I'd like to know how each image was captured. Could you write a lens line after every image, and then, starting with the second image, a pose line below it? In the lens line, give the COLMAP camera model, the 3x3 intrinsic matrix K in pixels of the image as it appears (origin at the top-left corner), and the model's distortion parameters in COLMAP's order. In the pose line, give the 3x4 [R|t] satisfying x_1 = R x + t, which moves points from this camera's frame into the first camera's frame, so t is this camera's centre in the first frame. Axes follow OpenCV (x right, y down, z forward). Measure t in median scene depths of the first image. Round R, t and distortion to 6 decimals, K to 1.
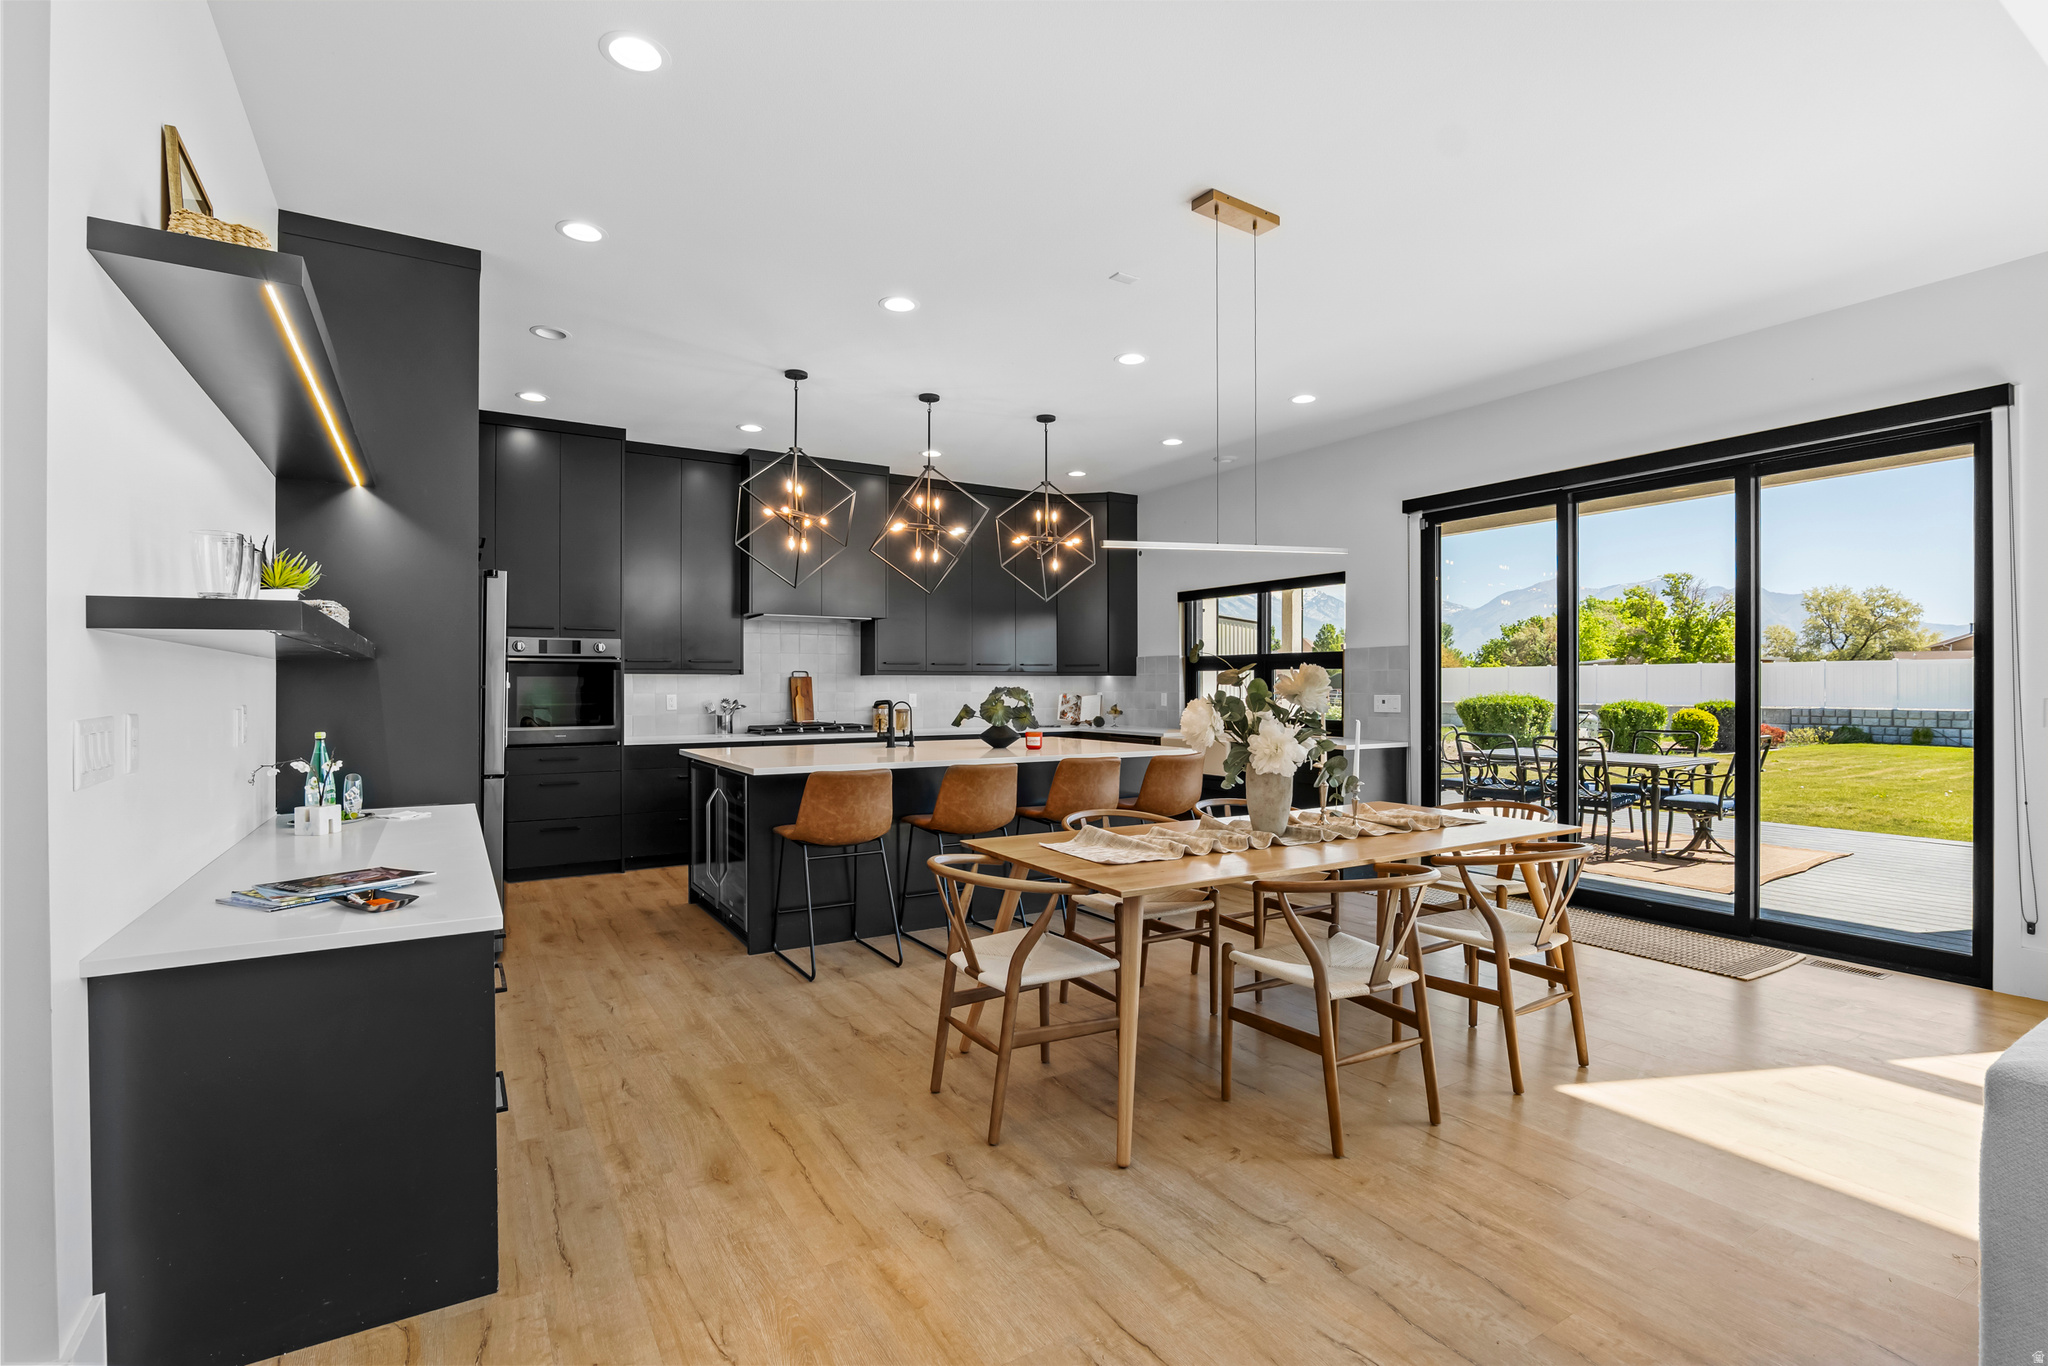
lens RADIAL K [[947.0, 0, 1026.4], [0, 947.0, 680.5], [0, 0, 1]] dist [-0.020402, 0.003233]
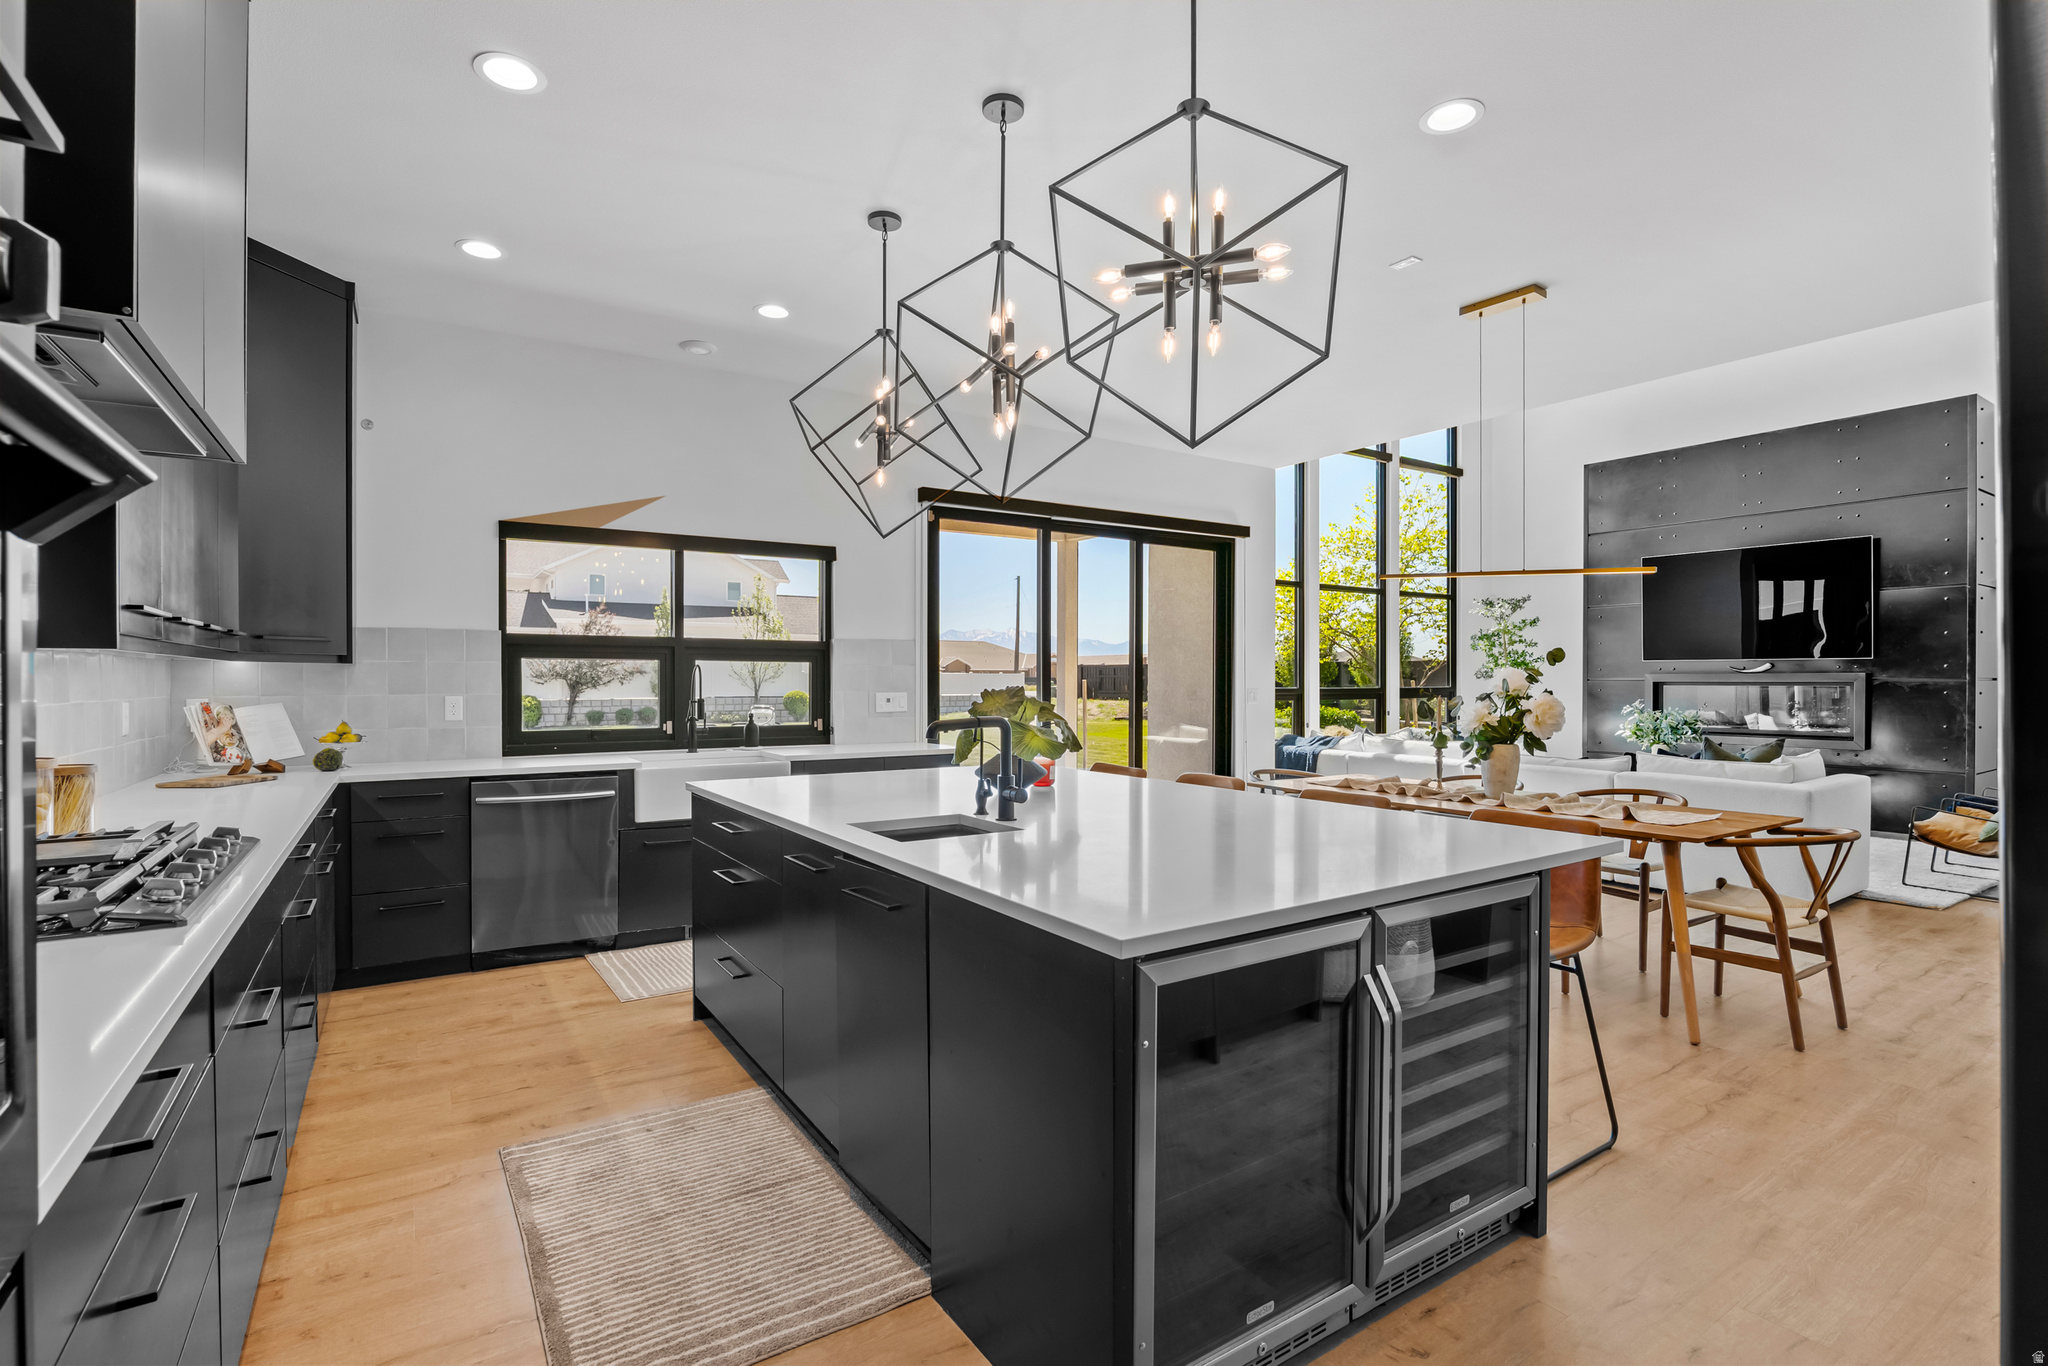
lens RADIAL K [[947.0, 0, 1024.6], [0, 947.0, 684.1], [0, 0, 1]] dist [-0.020402, 0.003233]
pose [[-0.026917, -0.003452, 0.999632, -0.535596], [-0.004941, 0.999982, 0.003320, 0.003417], [-0.999625, -0.004850, -0.026934, 0.892043]]
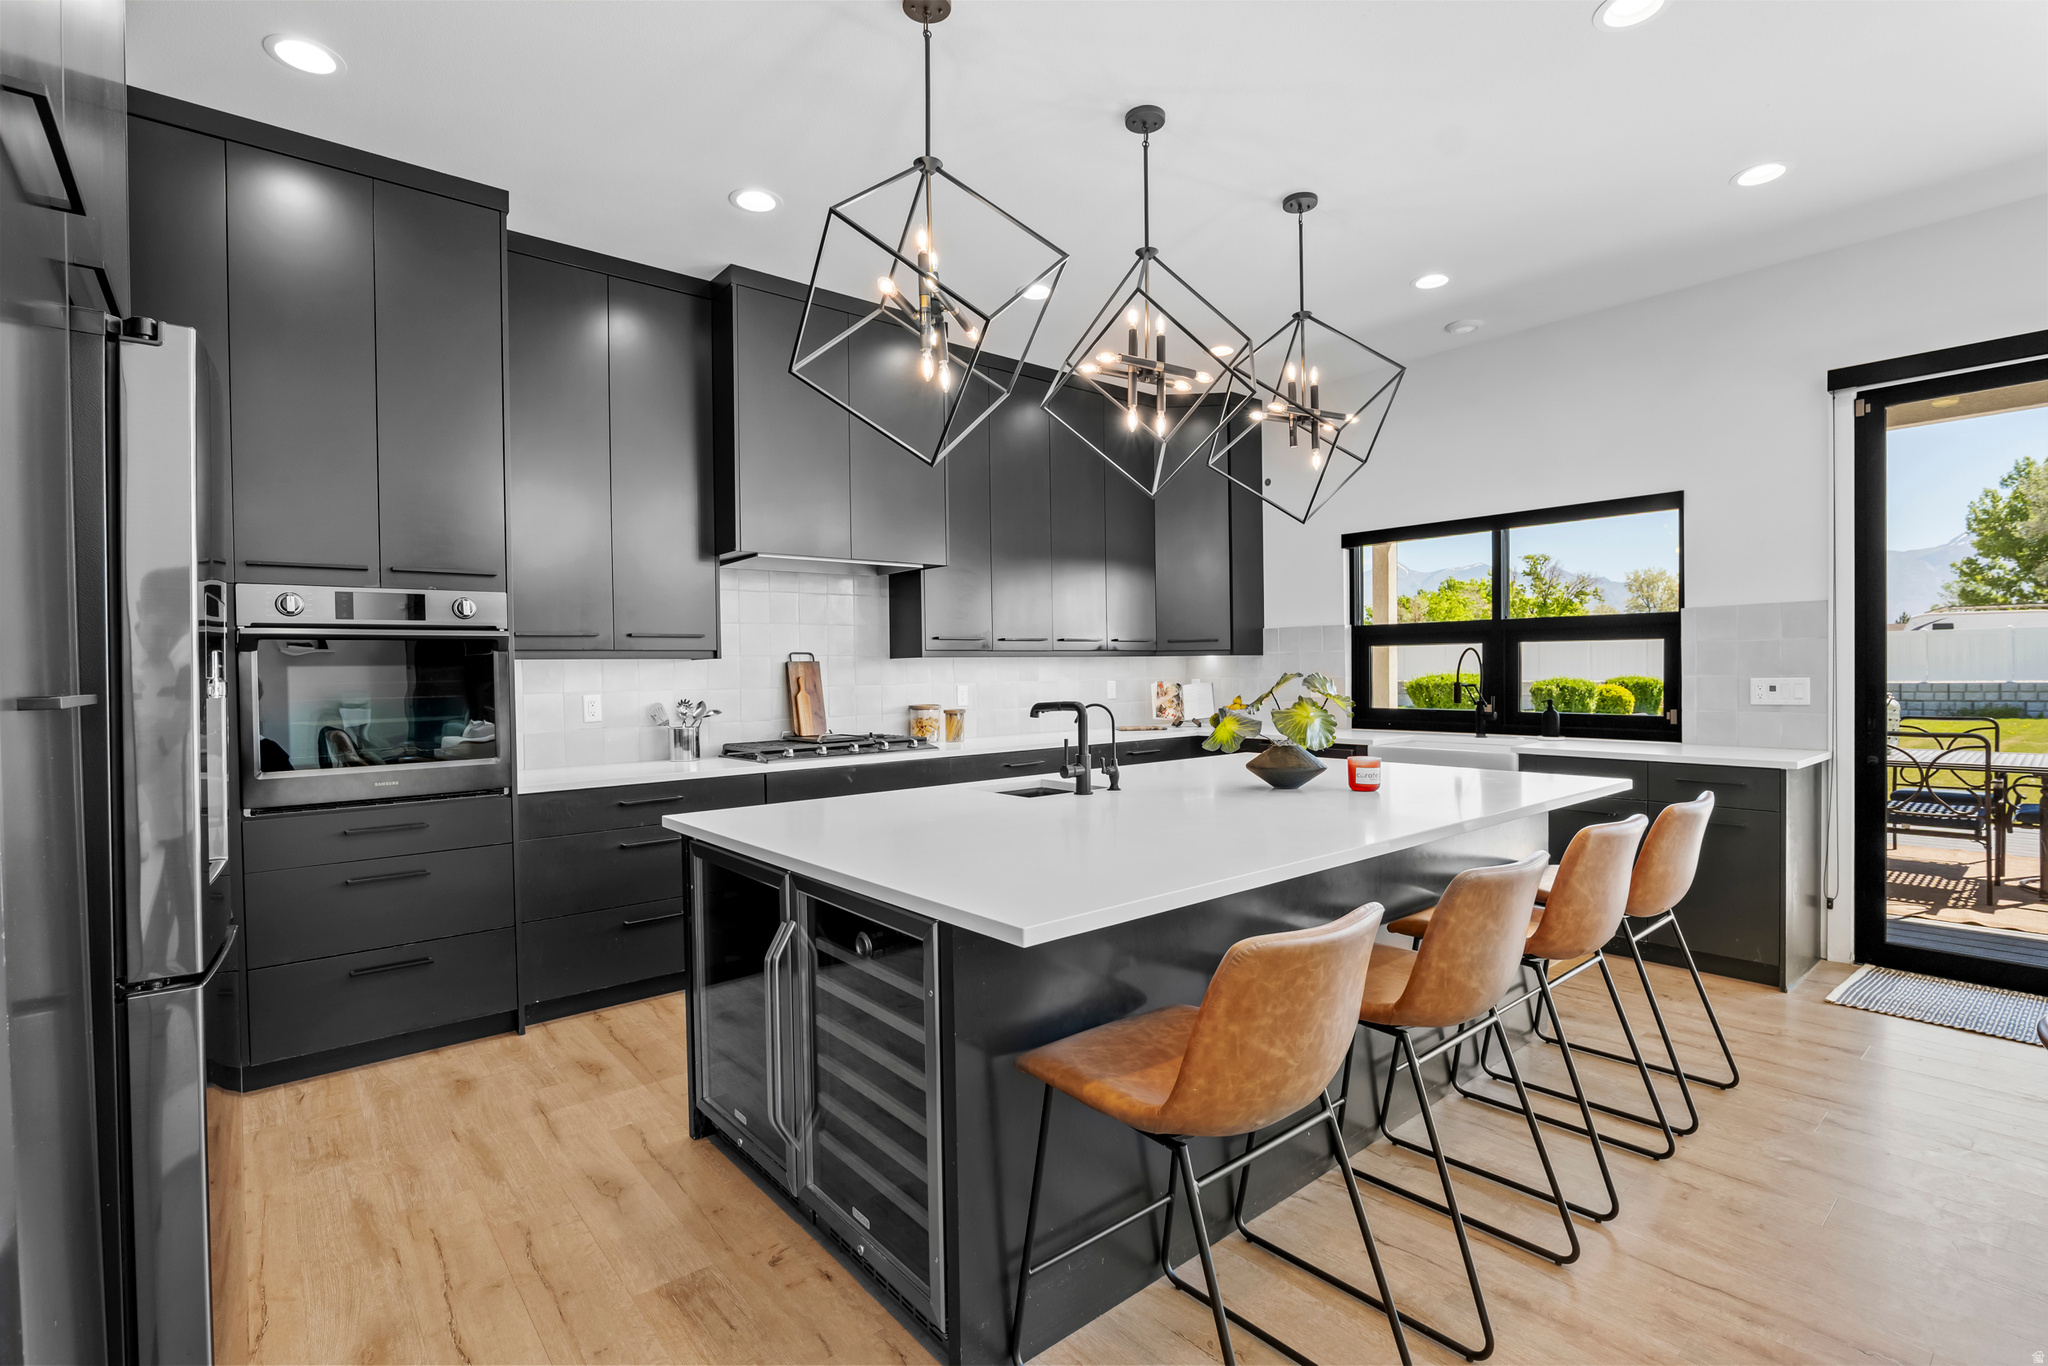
lens RADIAL K [[947.0, 0, 1030.6], [0, 947.0, 682.0], [0, 0, 1]] dist [-0.020402, 0.003233]
pose [[0.989101, -0.015668, 0.146400, -0.218867], [0.012940, 0.999725, 0.019561, -0.000680], [-0.146666, -0.017454, 0.989032, 0.438797]]
